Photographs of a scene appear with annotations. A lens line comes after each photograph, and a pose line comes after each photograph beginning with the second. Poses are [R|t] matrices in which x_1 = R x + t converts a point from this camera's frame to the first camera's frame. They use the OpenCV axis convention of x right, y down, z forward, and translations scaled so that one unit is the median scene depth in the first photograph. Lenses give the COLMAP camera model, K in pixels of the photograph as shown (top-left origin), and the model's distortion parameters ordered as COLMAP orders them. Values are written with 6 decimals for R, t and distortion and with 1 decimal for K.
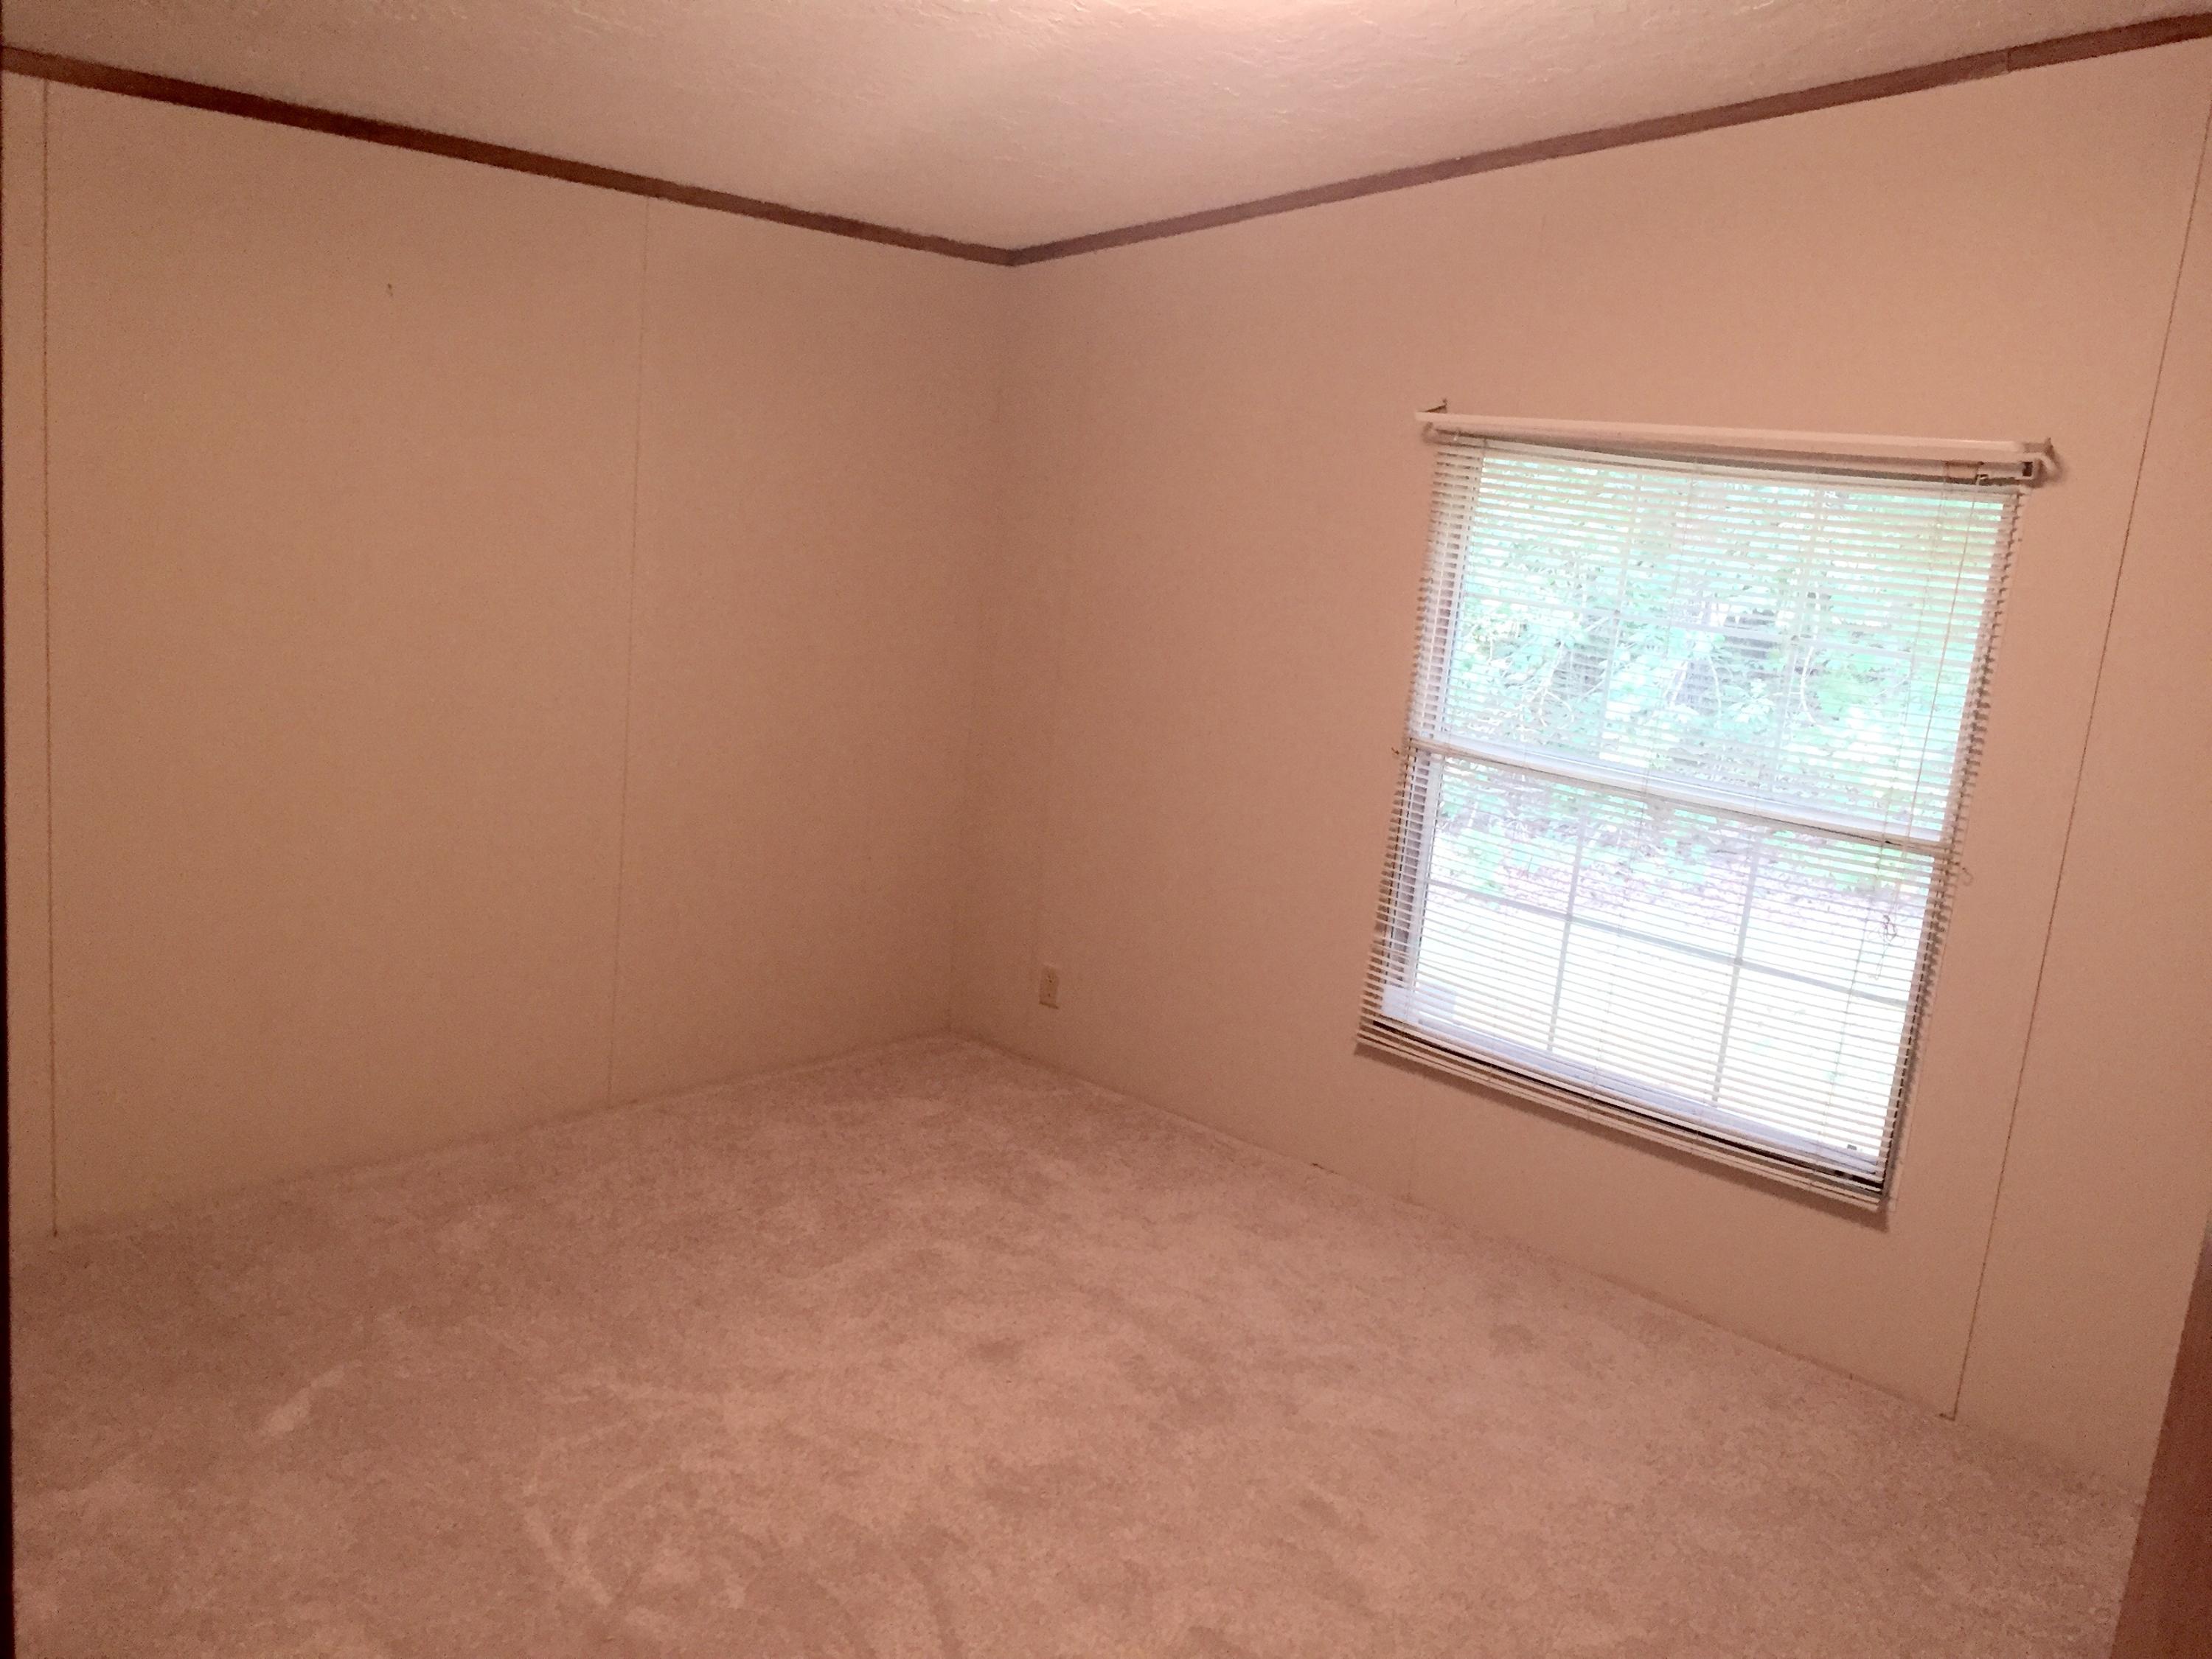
lens RADIAL K [[1905.3, 0, 1108.2], [0, 1905.3, 828.0], [0, 0, 1]] dist [0.048221, -0.004584]
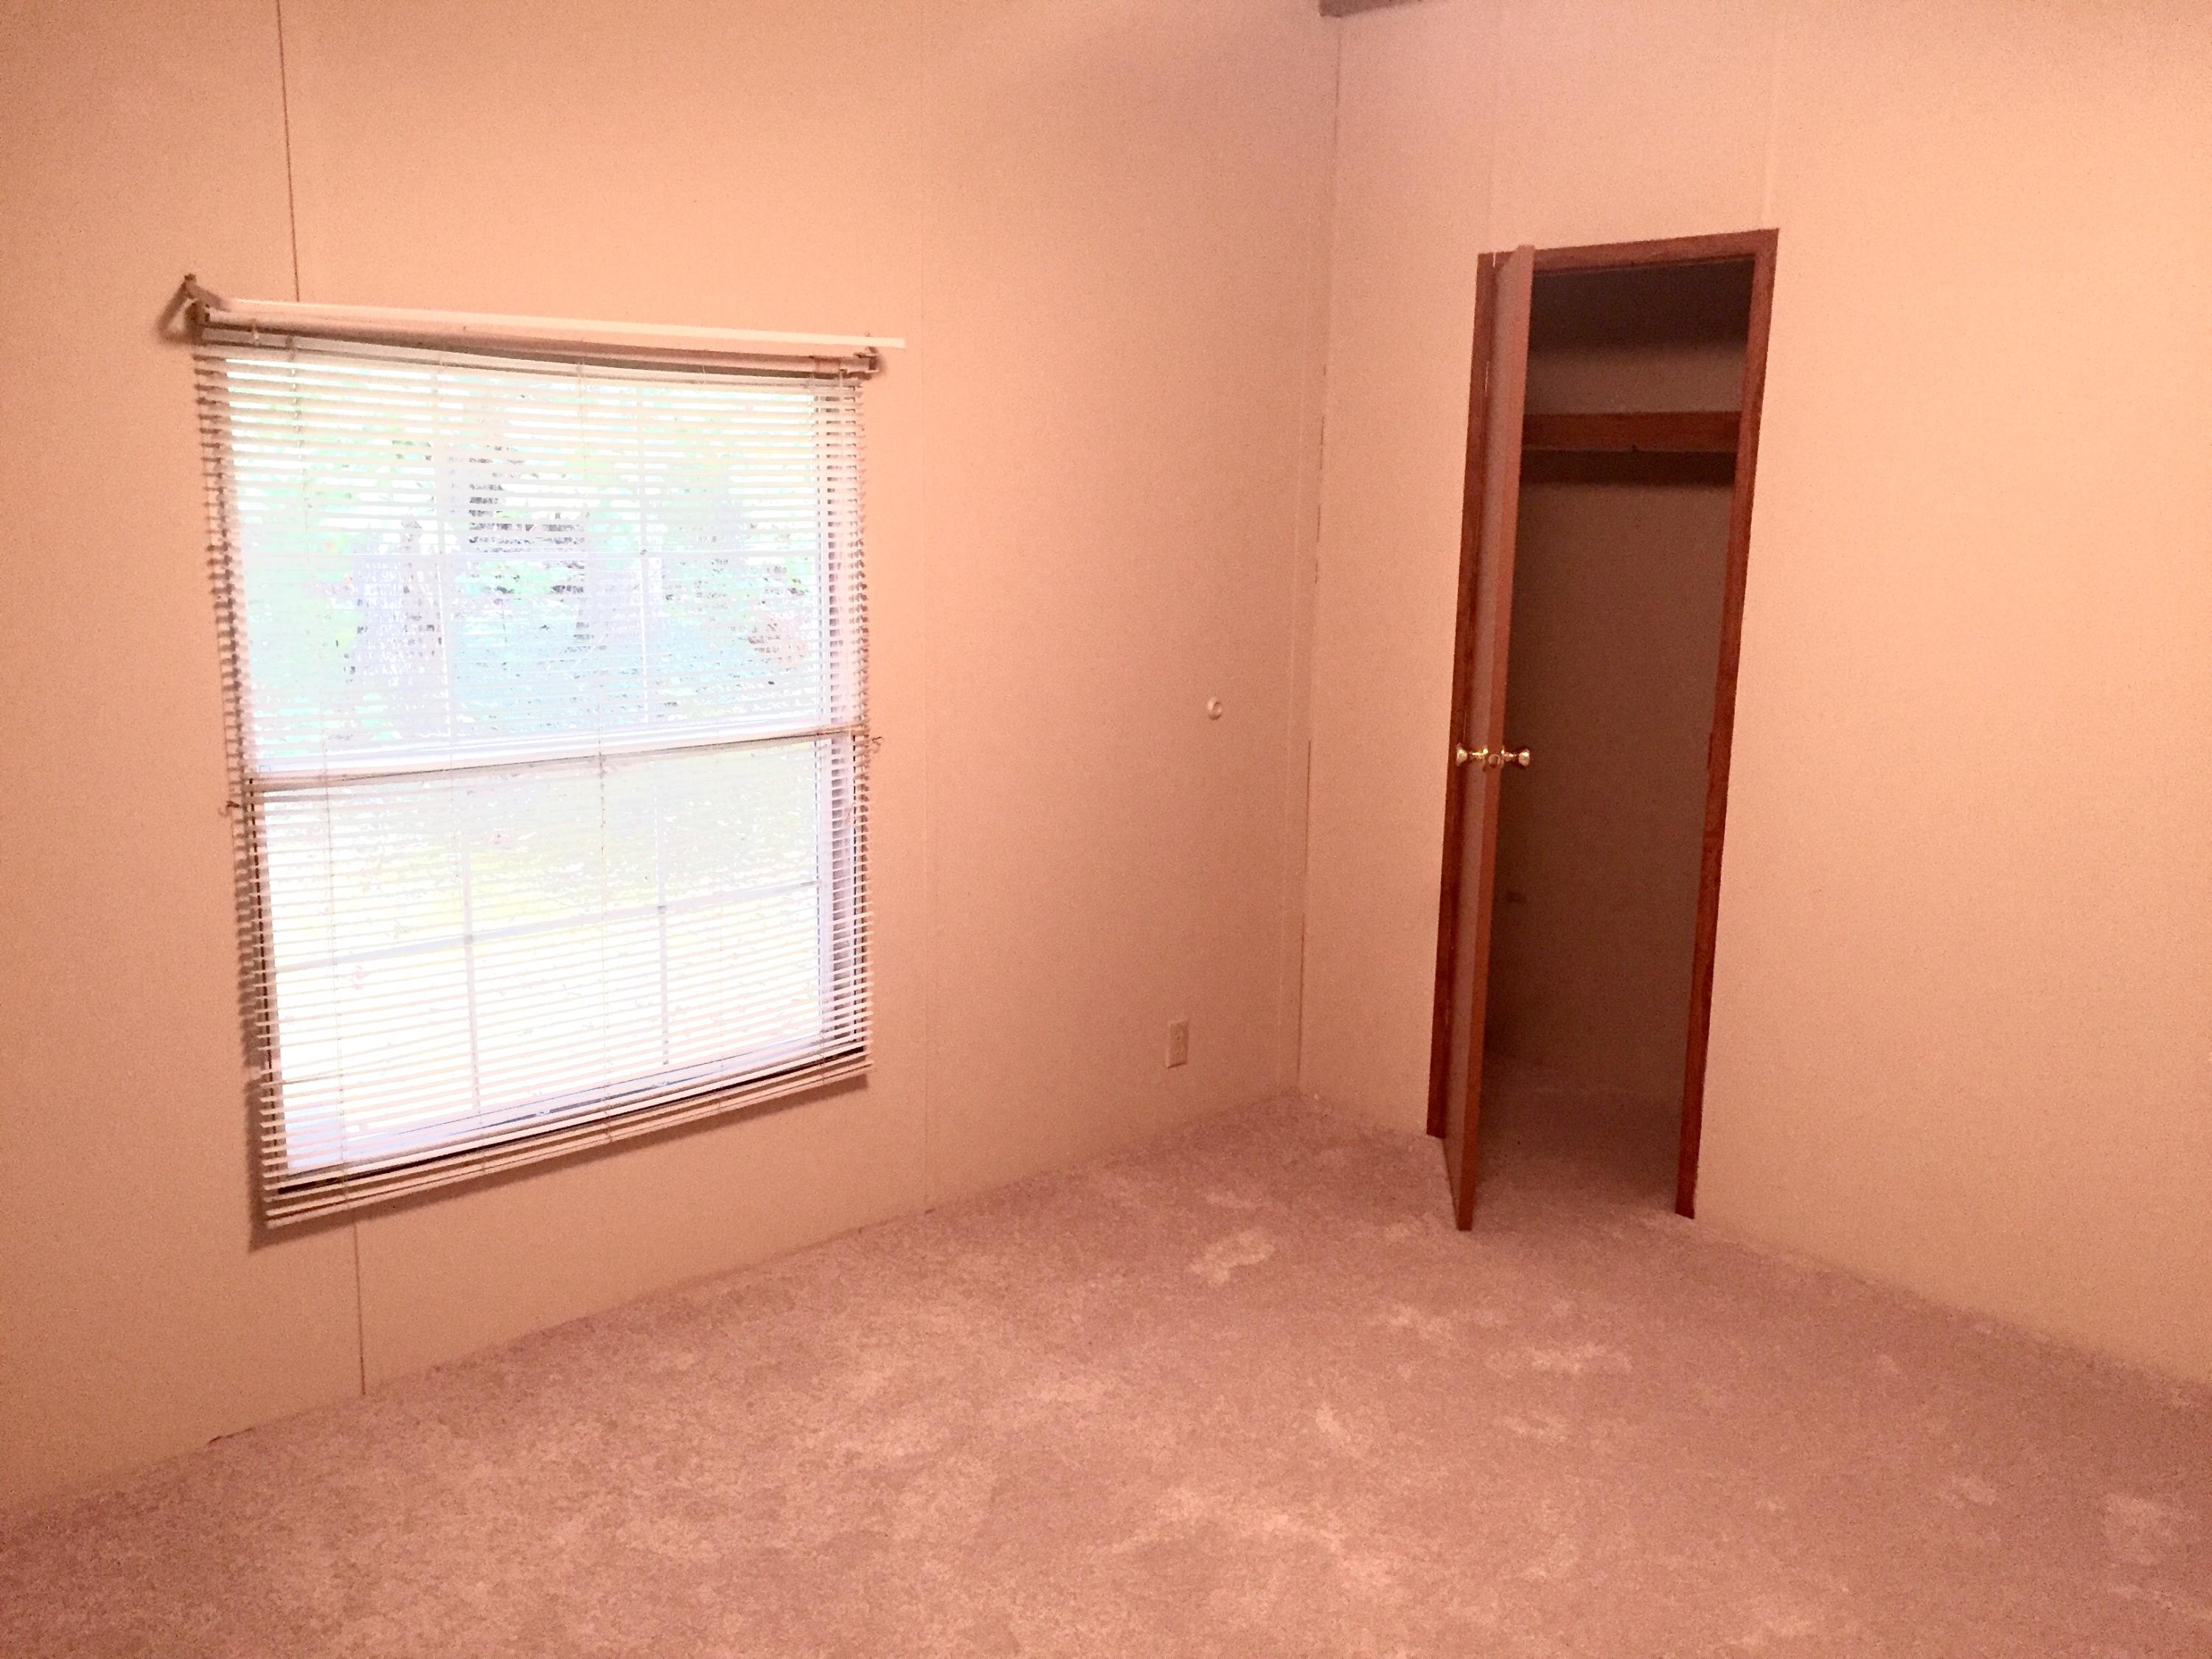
lens RADIAL K [[2003.4, 0, 1107.5], [0, 2003.4, 832.6], [0, 0, 1]] dist [0.076239, -0.000228]
pose [[0.056208, -0.290904, 0.955100, -0.584128], [0.163508, 0.946379, 0.278626, -0.203135], [-0.984940, 0.140505, 0.100759, 0.702819]]
